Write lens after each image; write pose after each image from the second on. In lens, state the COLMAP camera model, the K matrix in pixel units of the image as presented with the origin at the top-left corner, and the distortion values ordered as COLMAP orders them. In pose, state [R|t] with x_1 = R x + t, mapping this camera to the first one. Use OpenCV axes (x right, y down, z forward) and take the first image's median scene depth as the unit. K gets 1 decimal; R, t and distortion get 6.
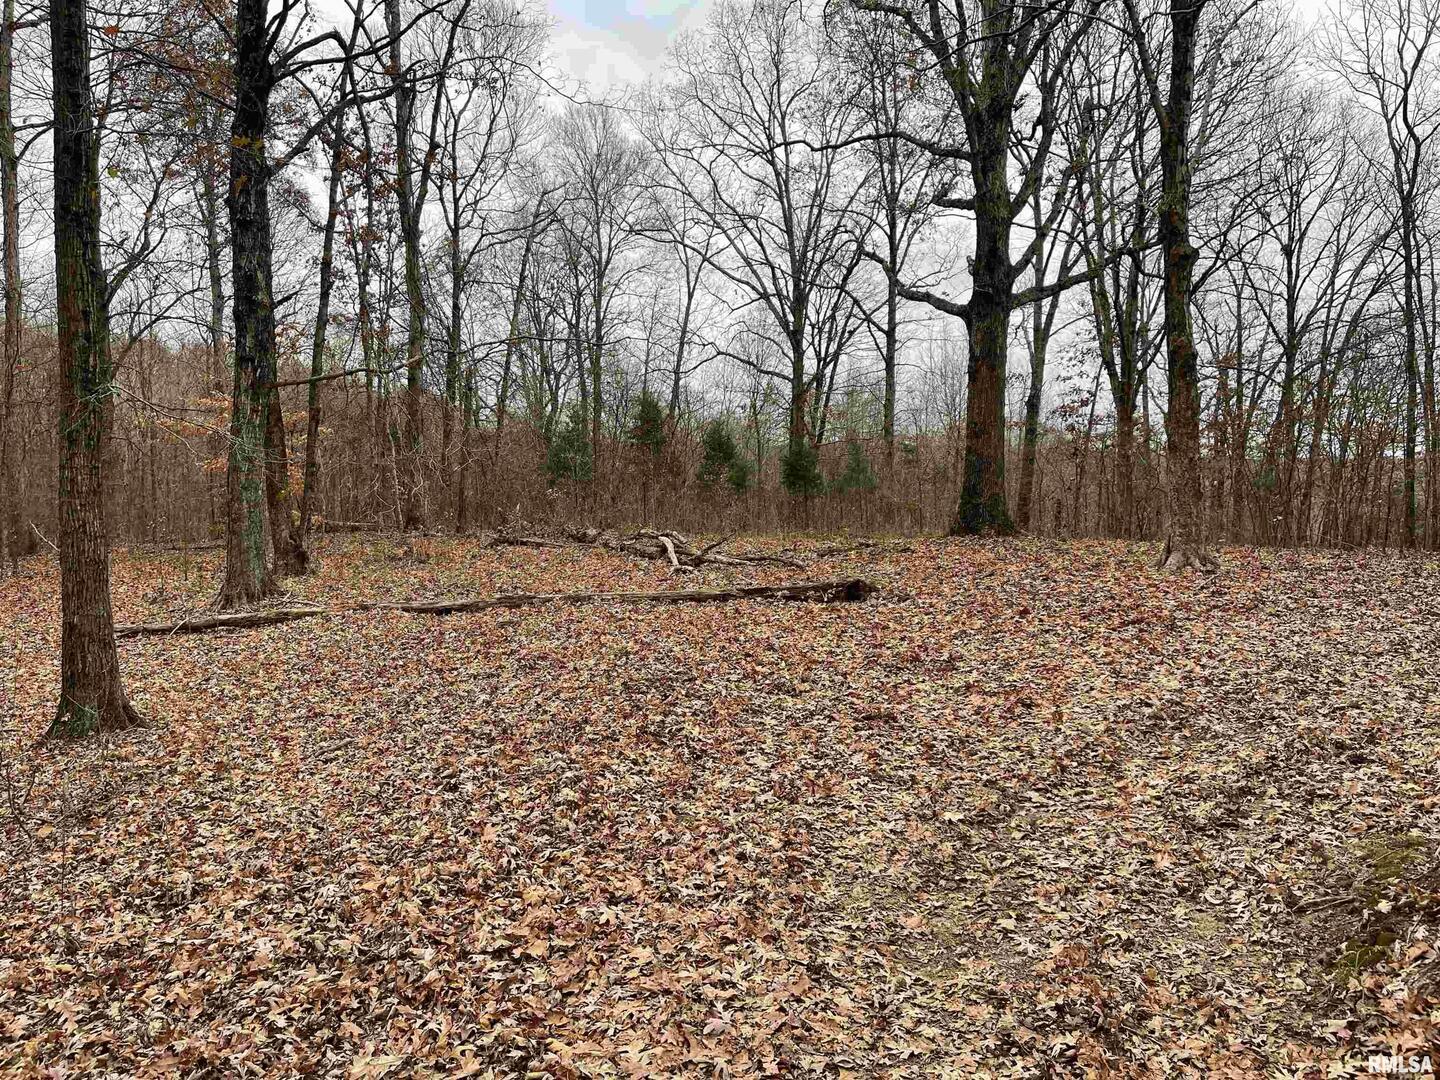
lens RADIAL K [[1121.6, 0, 726.9], [0, 1121.6, 537.7], [0, 0, 1]] dist [0.075869, -0.147854]
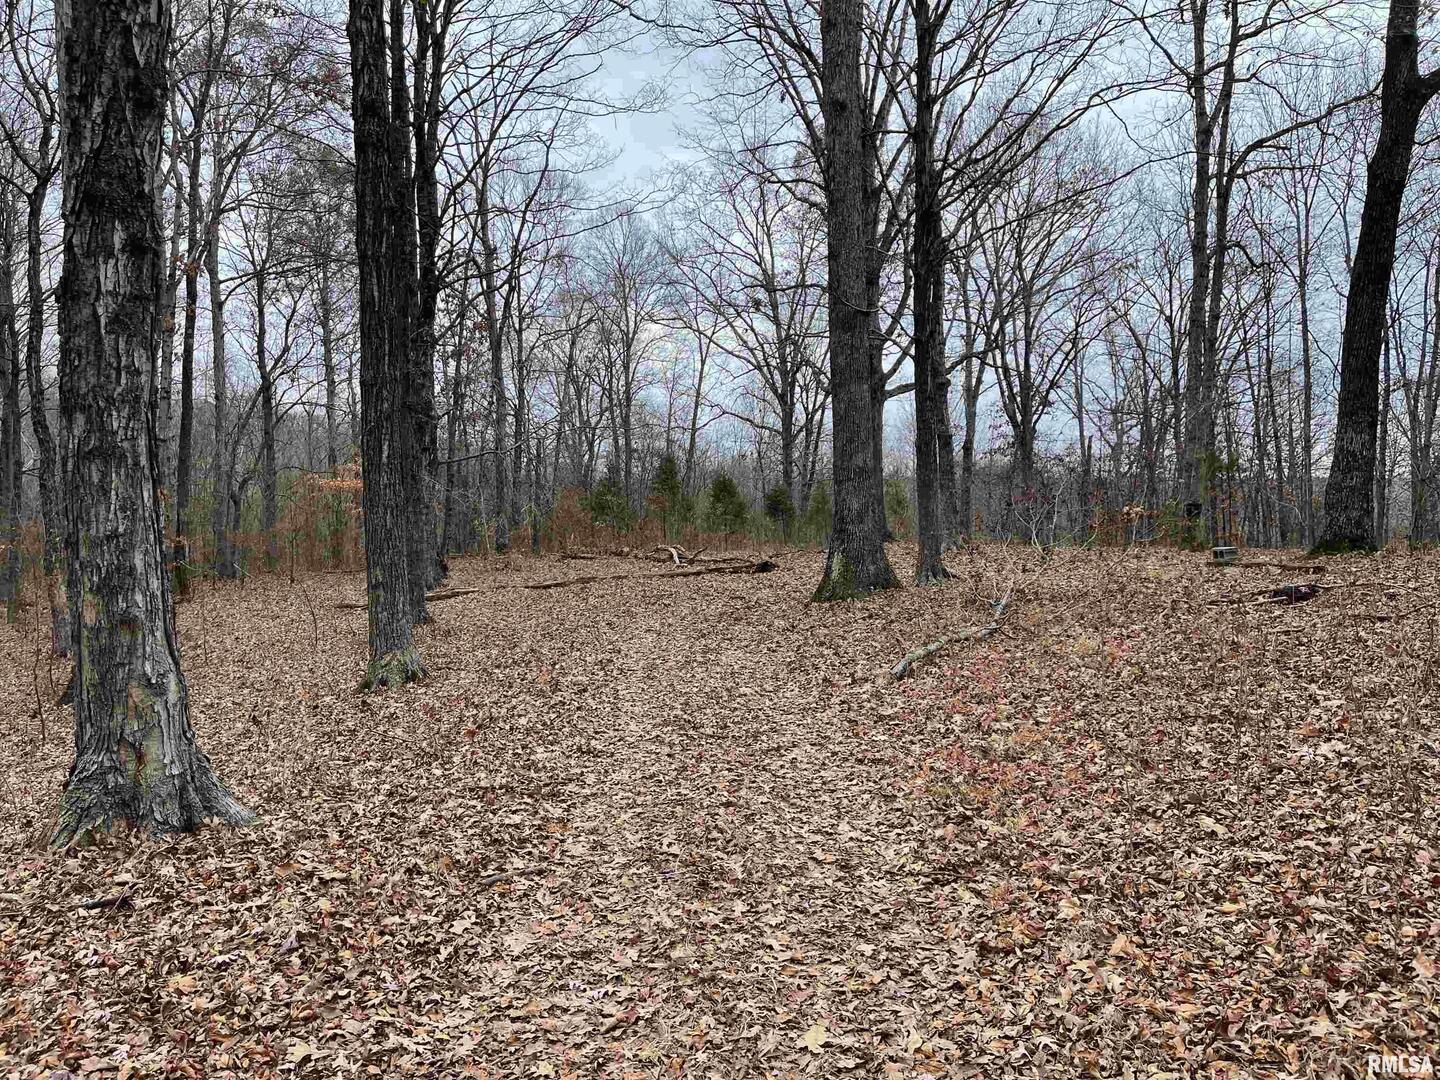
lens RADIAL K [[1121.6, 0, 726.9], [0, 1121.6, 537.7], [0, 0, 1]] dist [0.075869, -0.147854]
pose [[0.999203, -0.027414, -0.029006, 0.029046], [0.026452, 0.999104, -0.033041, 0.016408], [0.029886, 0.032247, 0.999033, -0.248176]]
